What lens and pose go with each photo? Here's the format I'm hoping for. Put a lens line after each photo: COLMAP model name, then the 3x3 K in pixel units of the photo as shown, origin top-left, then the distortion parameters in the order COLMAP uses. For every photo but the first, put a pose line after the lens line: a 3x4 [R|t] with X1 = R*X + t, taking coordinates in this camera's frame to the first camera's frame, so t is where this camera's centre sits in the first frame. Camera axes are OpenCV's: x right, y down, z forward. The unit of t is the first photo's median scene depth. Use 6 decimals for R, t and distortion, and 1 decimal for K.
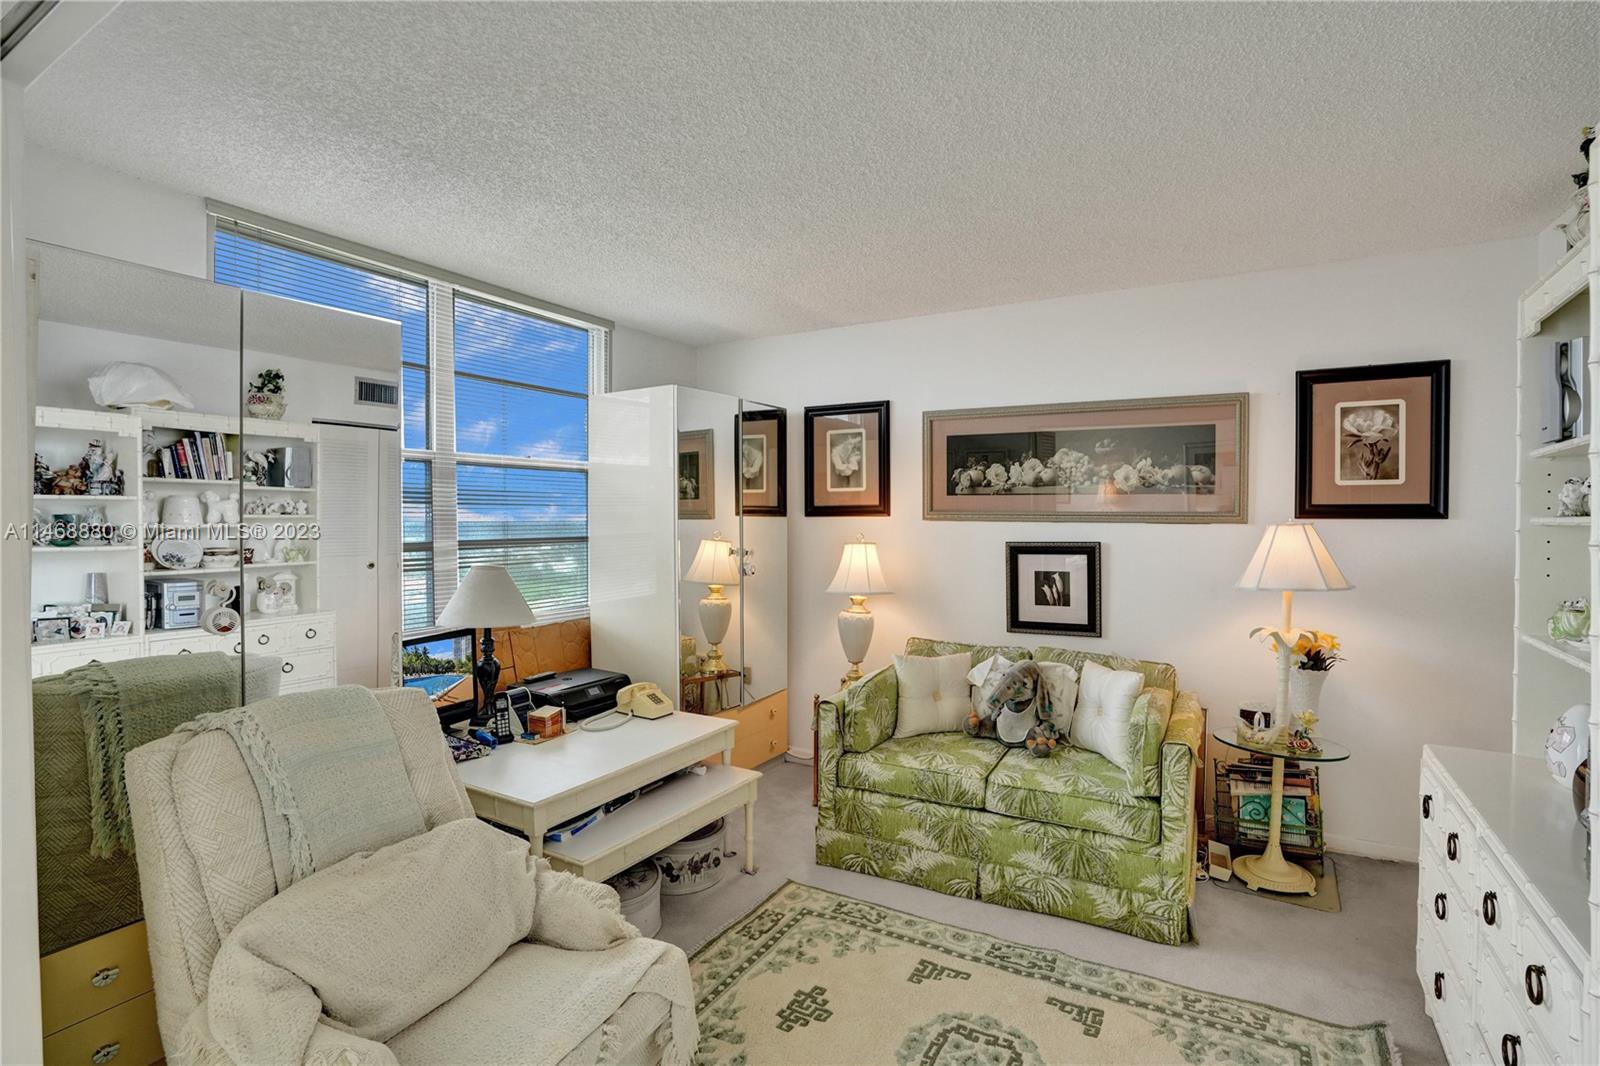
lens RADIAL K [[745.3, 0, 840.7], [0, 745.3, 529.5], [0, 0, 1]] dist [-0.030305, 0.001608]
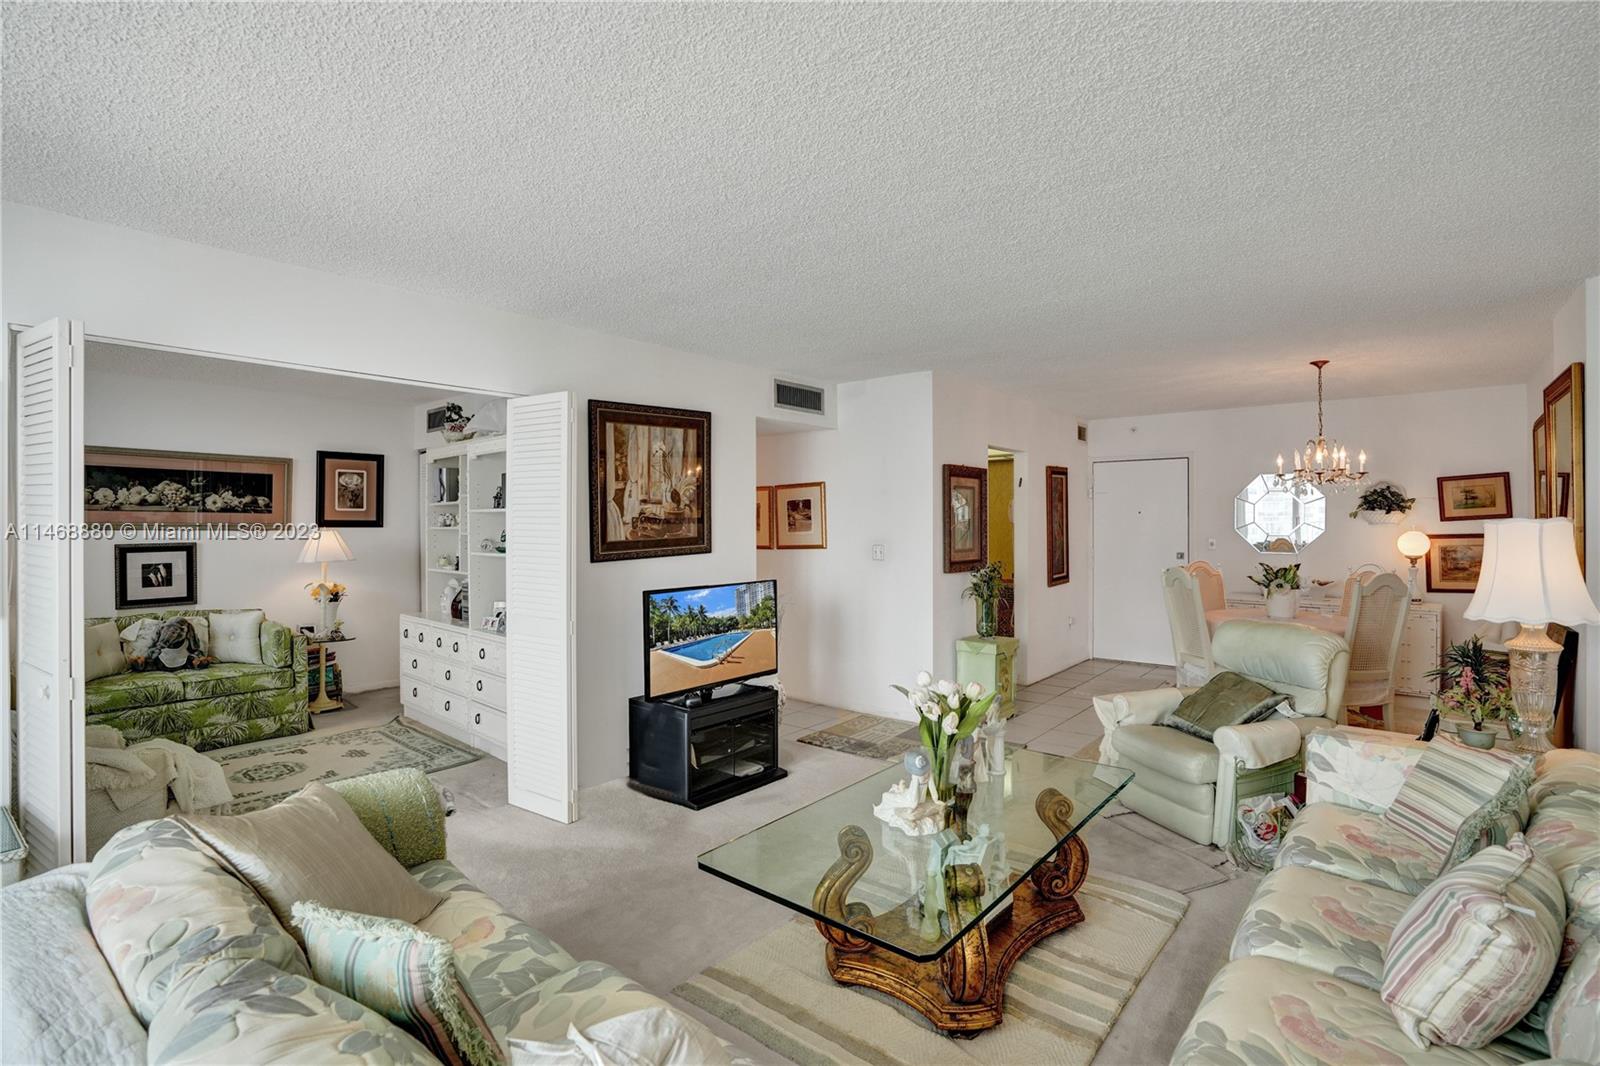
lens RADIAL K [[745.3, 0, 808.0], [0, 745.3, 526.8], [0, 0, 1]] dist [-0.030305, 0.001608]
pose [[0.196519, 0.000467, 0.980500, -1.025644], [0.018718, 0.999816, -0.004228, 0.016196], [-0.980321, 0.019184, 0.196474, -0.641636]]
